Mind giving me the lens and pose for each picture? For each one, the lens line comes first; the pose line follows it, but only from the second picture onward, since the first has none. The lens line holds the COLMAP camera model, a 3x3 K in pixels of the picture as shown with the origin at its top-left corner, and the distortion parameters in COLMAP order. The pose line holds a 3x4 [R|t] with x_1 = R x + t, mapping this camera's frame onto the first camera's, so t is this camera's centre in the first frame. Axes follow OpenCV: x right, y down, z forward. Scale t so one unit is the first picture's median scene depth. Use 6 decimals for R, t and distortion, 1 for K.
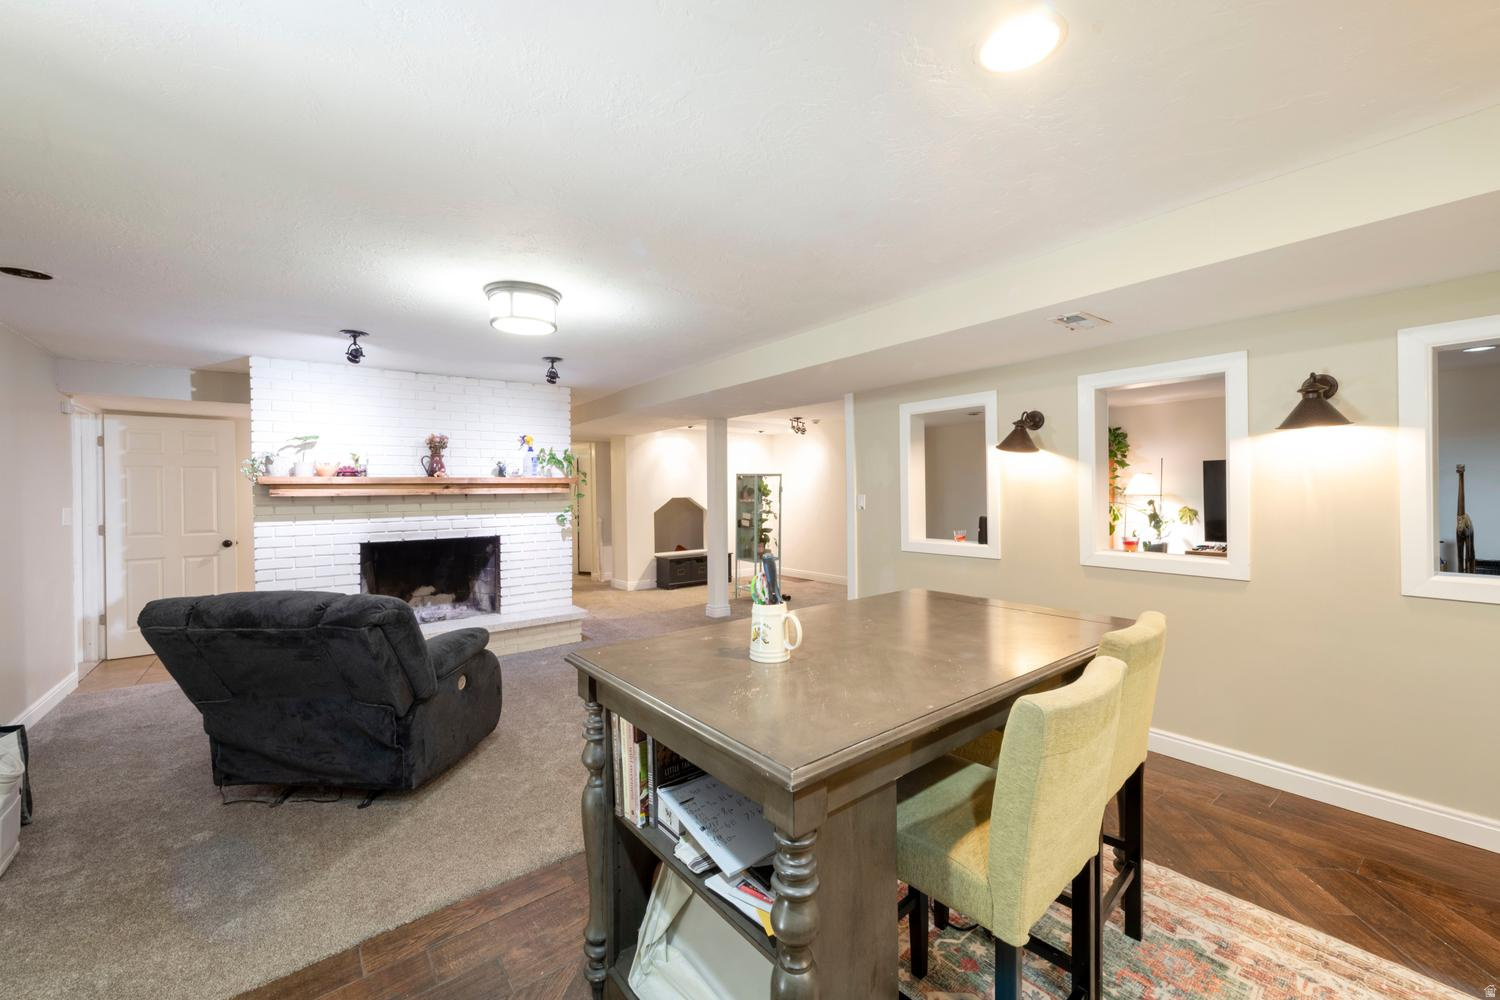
lens RADIAL K [[584.9, 0, 747.5], [0, 584.9, 493.0], [0, 0, 1]] dist [0.012522, -0.000290]
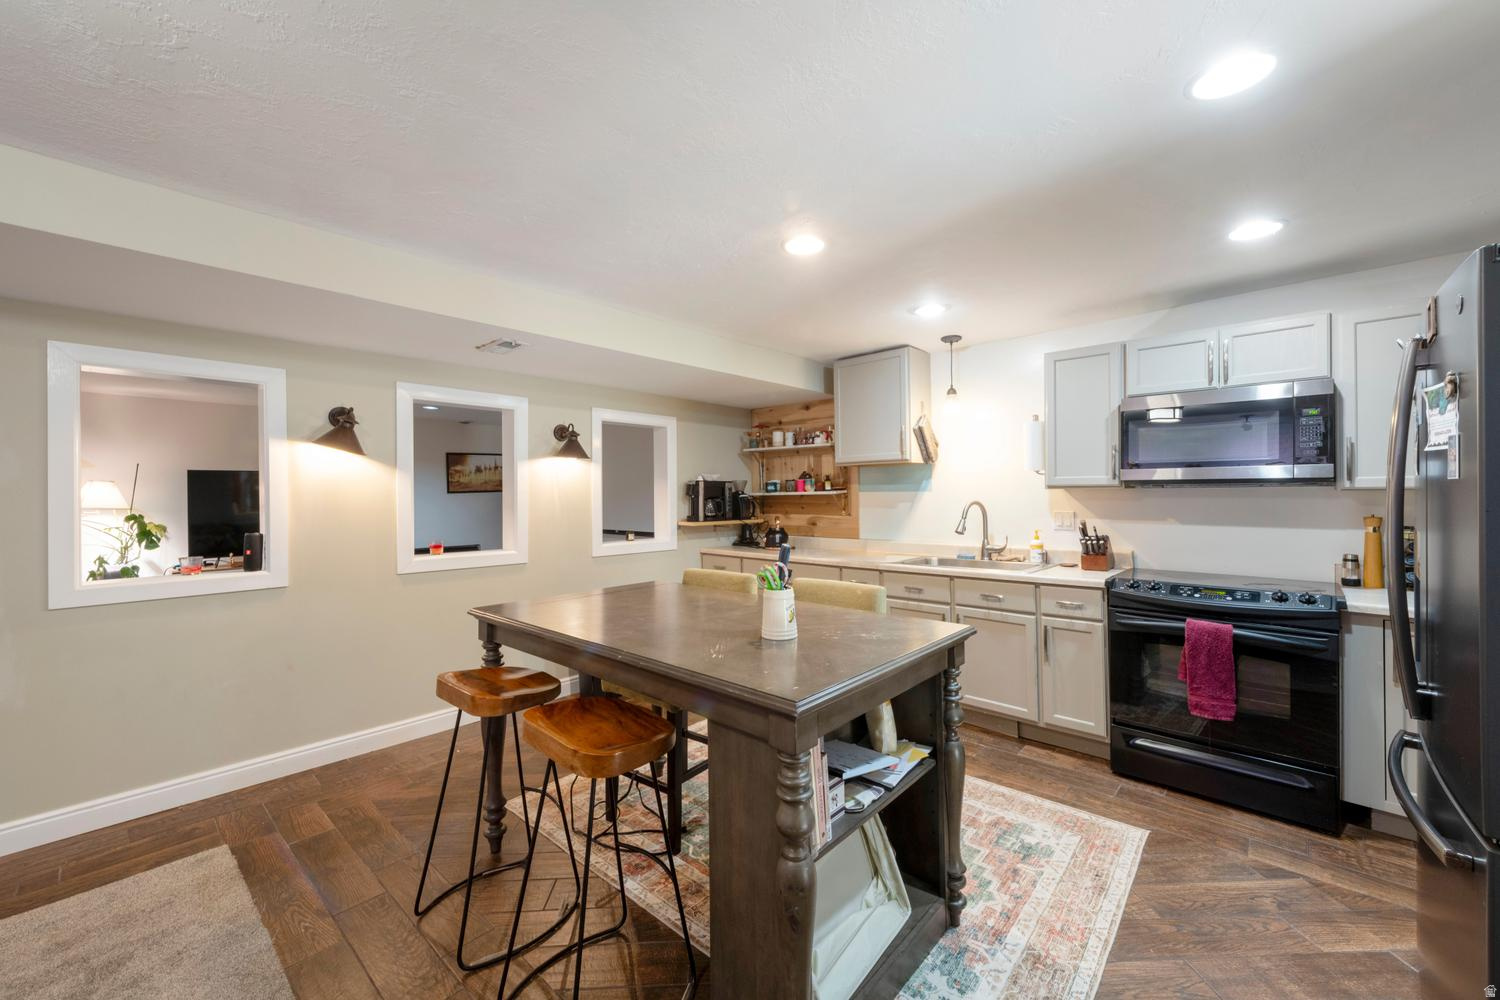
lens RADIAL K [[584.9, 0, 747.7], [0, 584.9, 497.1], [0, 0, 1]] dist [0.012522, -0.000290]
pose [[-0.169011, 0.007223, 0.985588, -0.379671], [0.012144, 0.999912, -0.005246, 0.004399], [-0.985539, 0.011083, -0.169084, 0.434916]]
